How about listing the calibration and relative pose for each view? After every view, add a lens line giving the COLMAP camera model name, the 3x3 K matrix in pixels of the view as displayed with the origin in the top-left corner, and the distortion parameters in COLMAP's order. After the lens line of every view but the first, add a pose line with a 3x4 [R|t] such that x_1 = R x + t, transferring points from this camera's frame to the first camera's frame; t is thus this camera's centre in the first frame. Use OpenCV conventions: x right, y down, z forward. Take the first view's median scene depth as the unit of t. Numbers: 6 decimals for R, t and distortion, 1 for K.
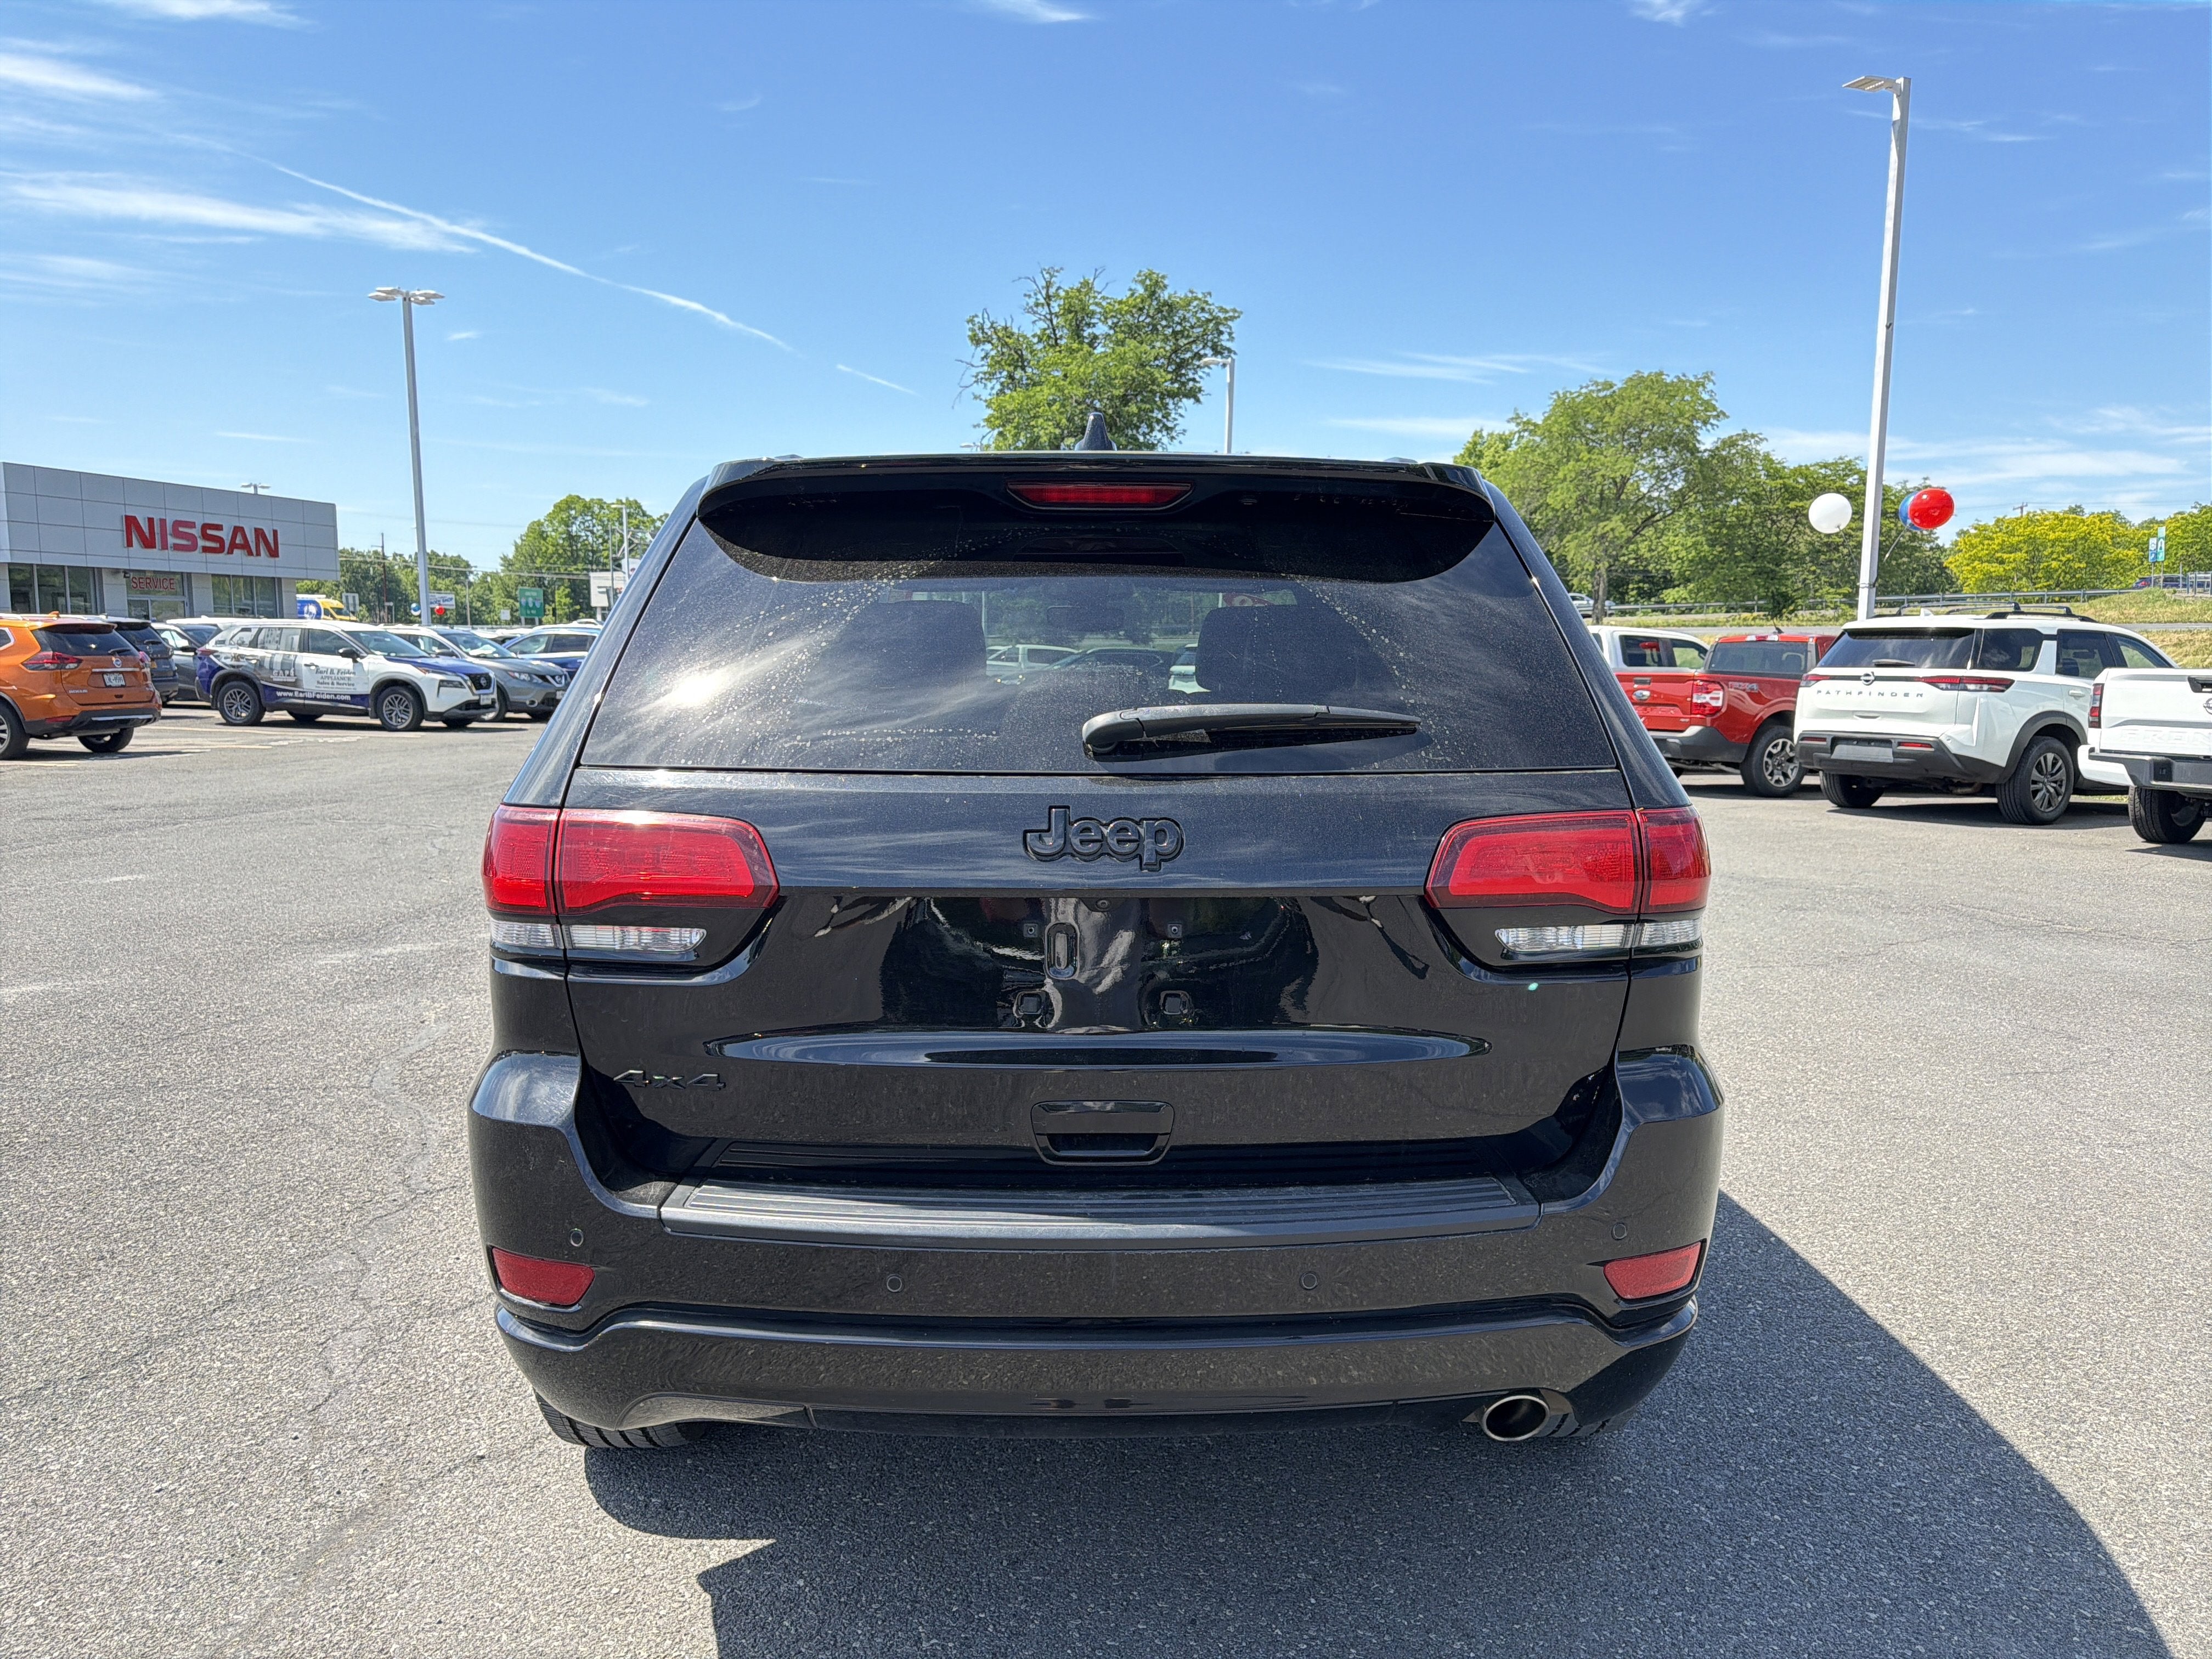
lens RADIAL K [[1569.1, 0, 1111.9], [0, 1569.1, 833.6], [0, 0, 1]] dist [0.002845, -0.020800]
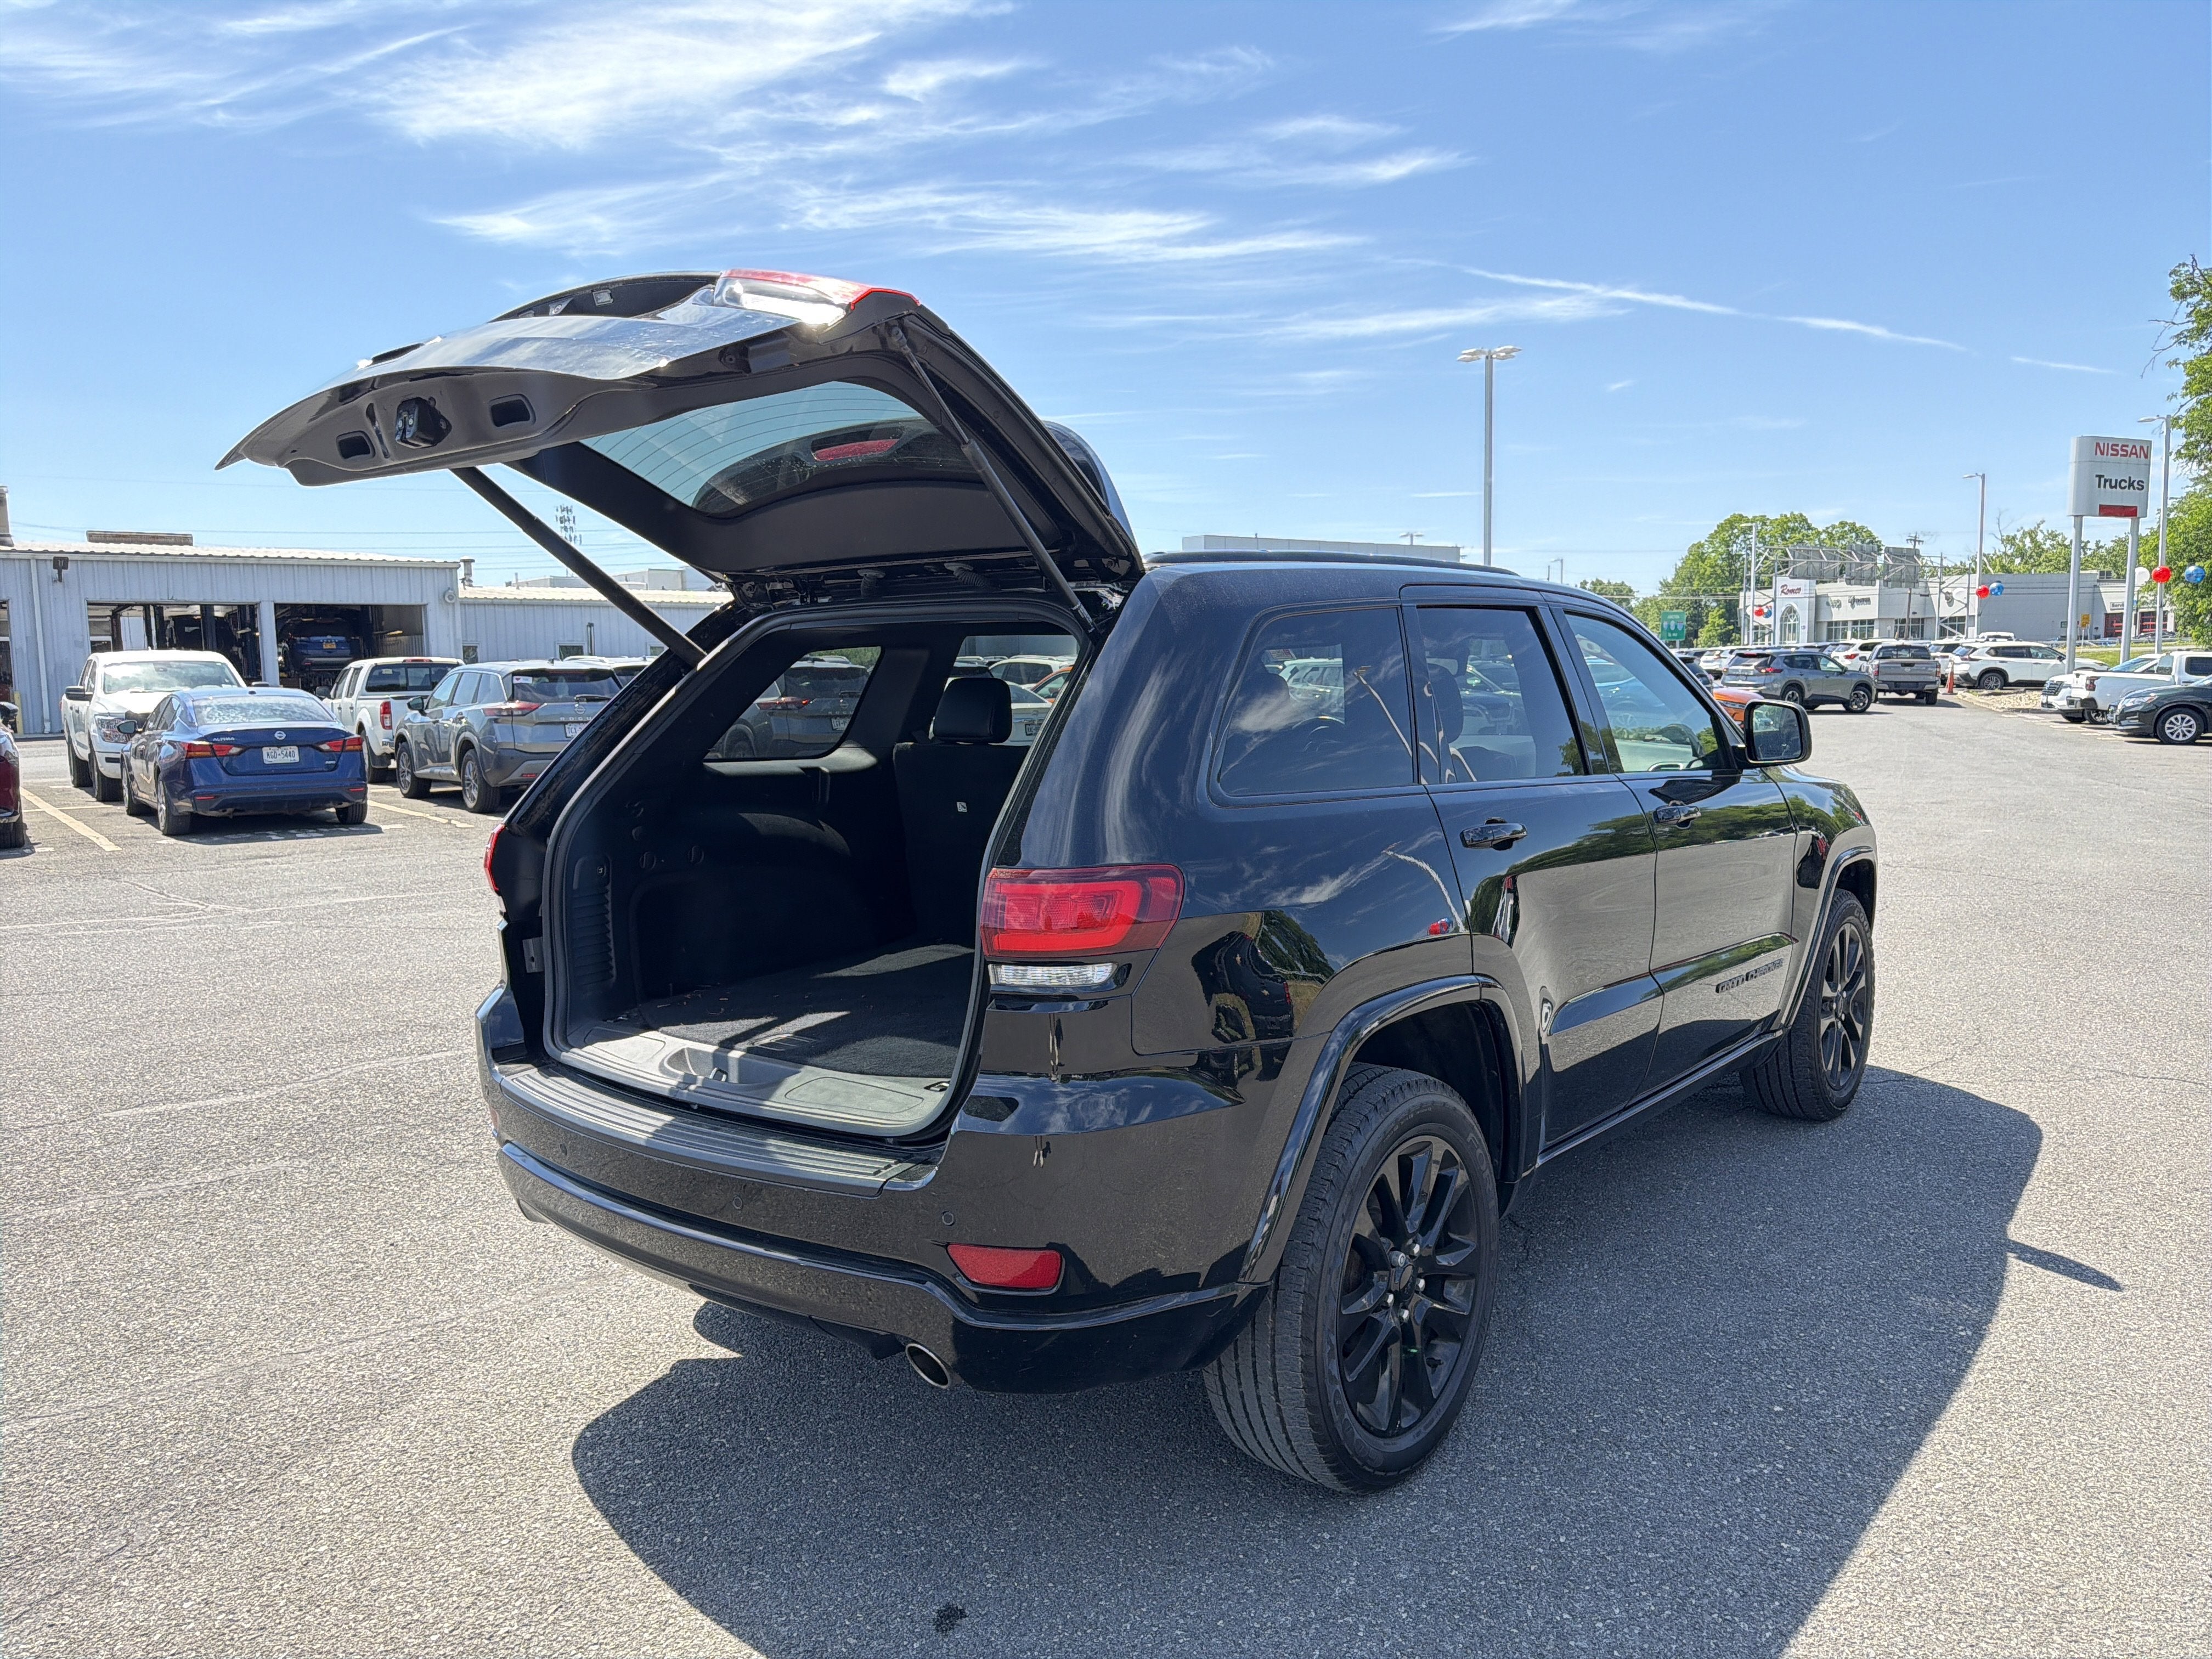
lens RADIAL K [[1569.1, 0, 1107.3], [0, 1569.1, 847.2], [0, 0, 1]] dist [0.002845, -0.020800]
pose [[0.754852, 0.049160, -0.654050, 0.119711], [-0.052350, 0.998522, 0.014634, -0.005289], [0.653802, 0.023193, 0.756310, 0.018924]]
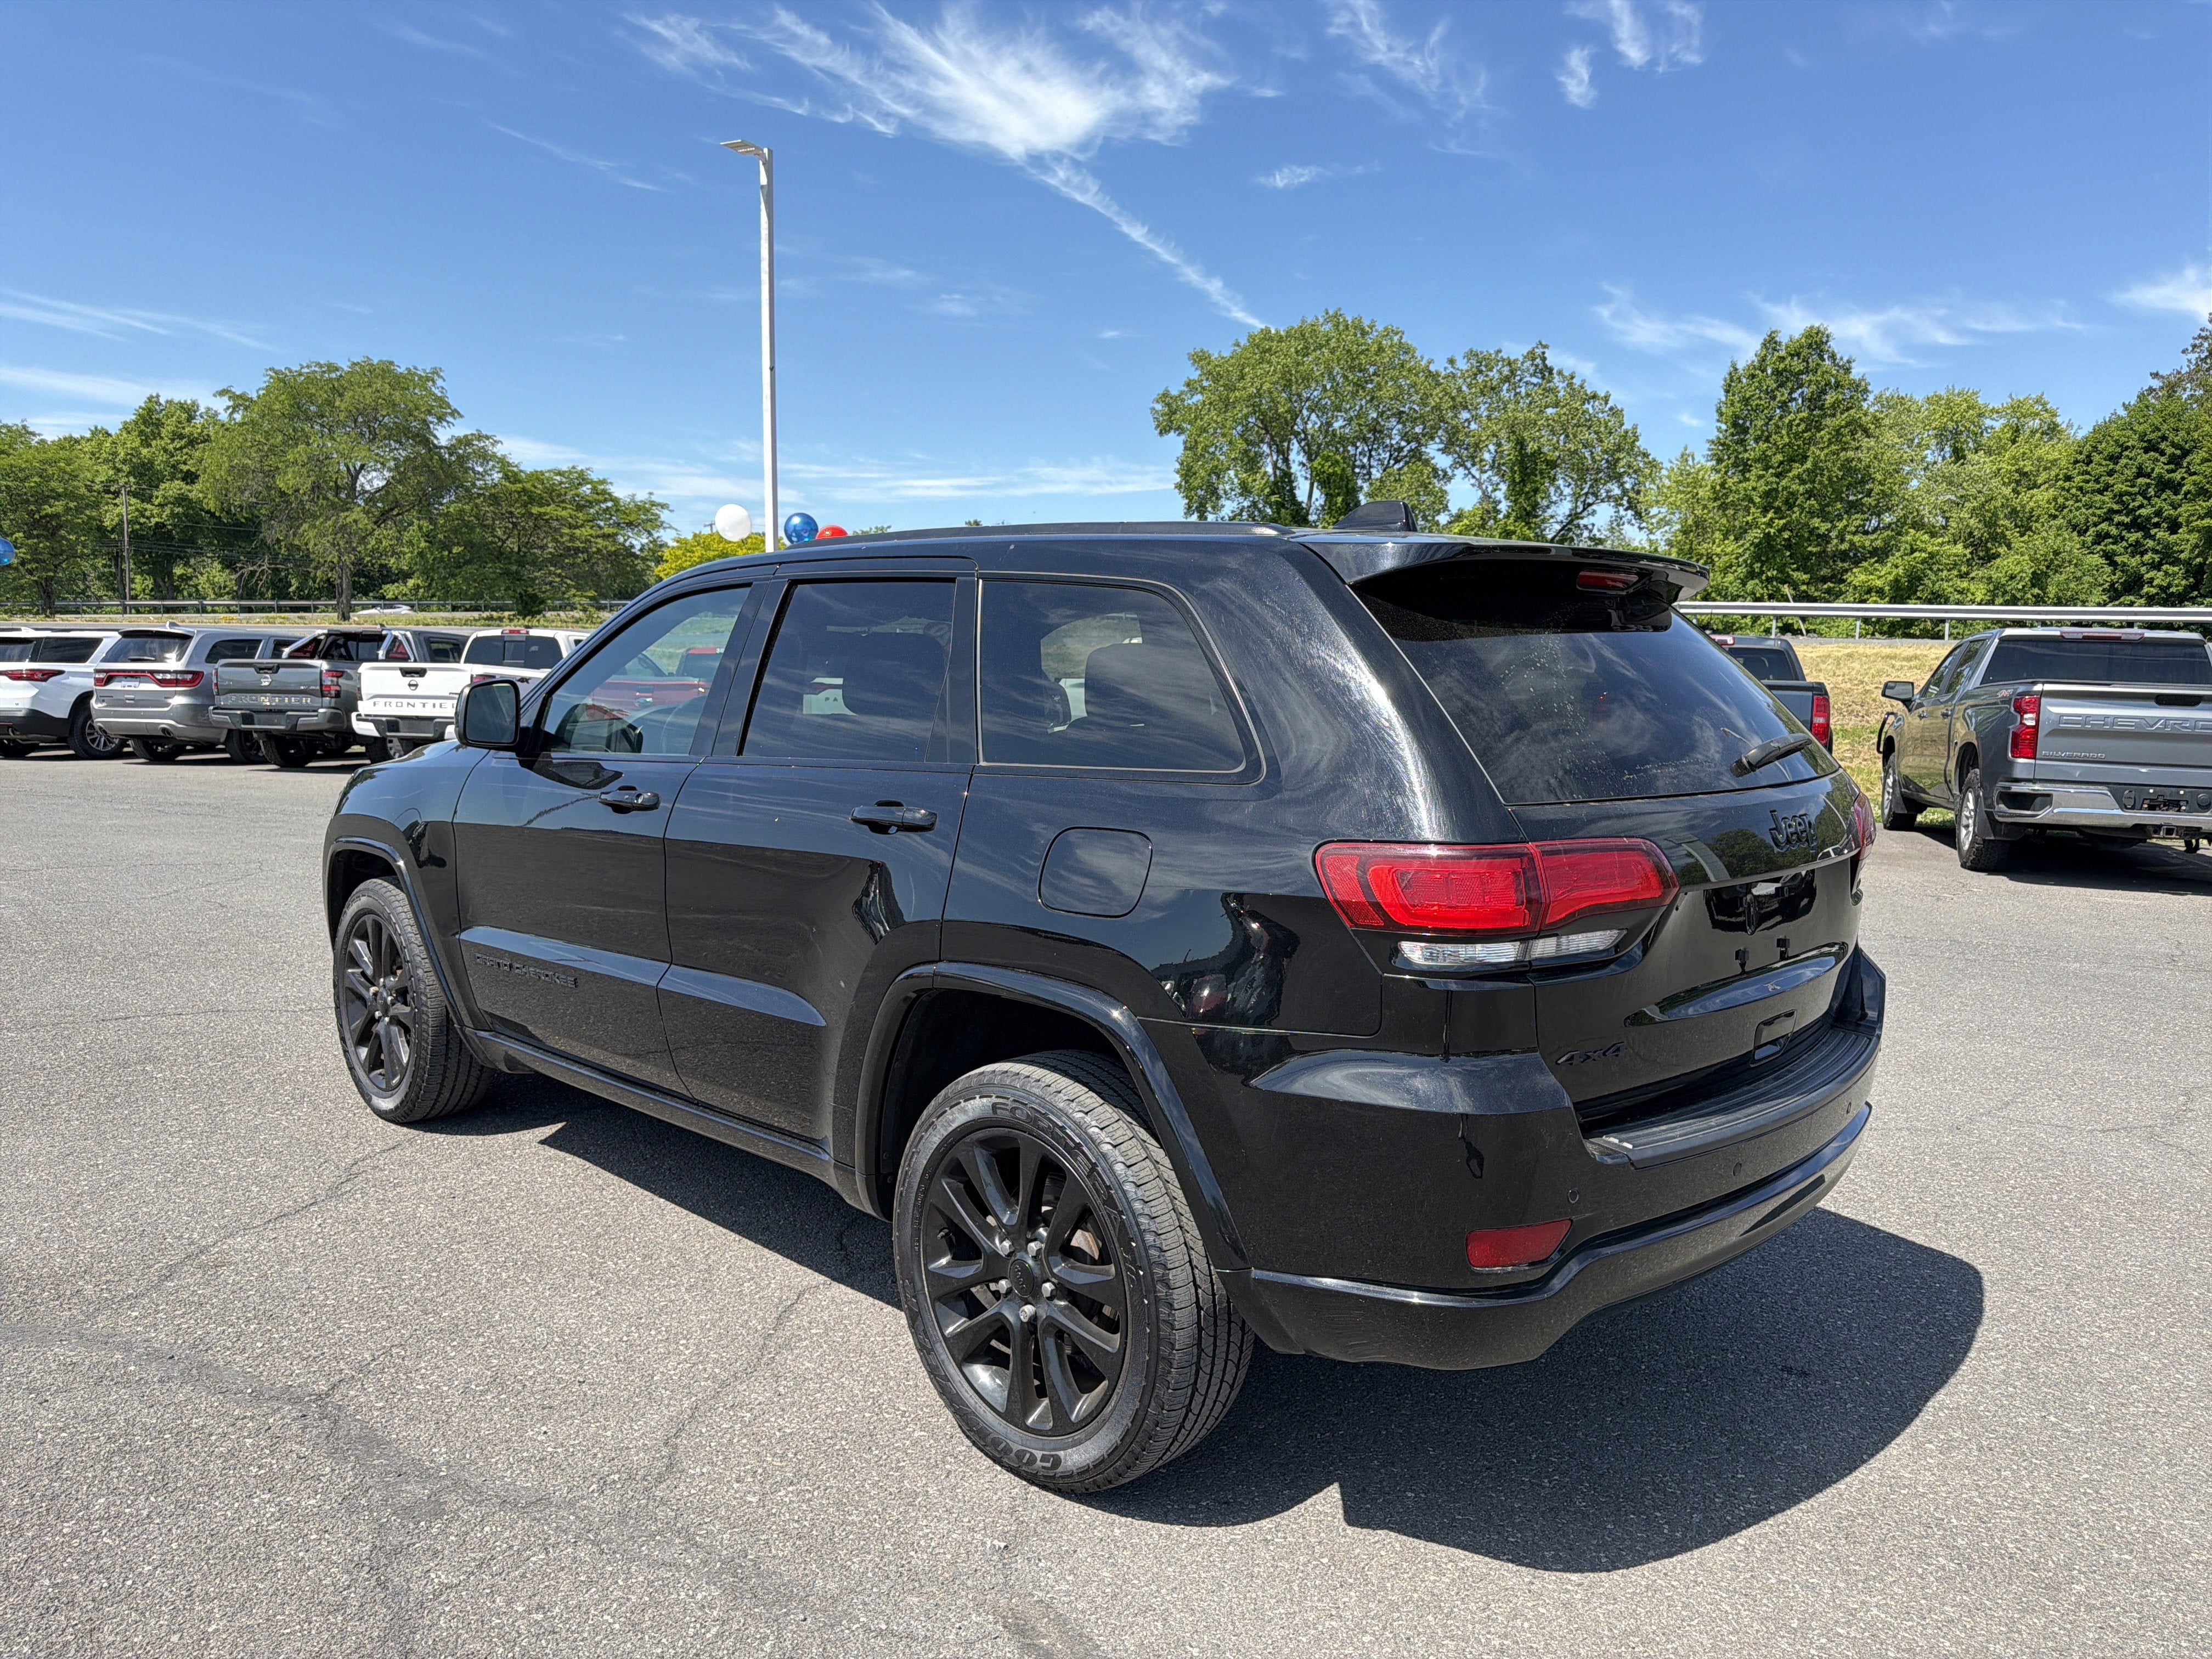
lens RADIAL K [[1569.1, 0, 1127.9], [0, 1569.1, 811.4], [0, 0, 1]] dist [0.002845, -0.020800]
pose [[0.701191, -0.061757, 0.710294, -0.143504], [0.070933, 0.997341, 0.016691, -0.007401], [-0.709437, 0.038680, 0.703707, 0.039336]]
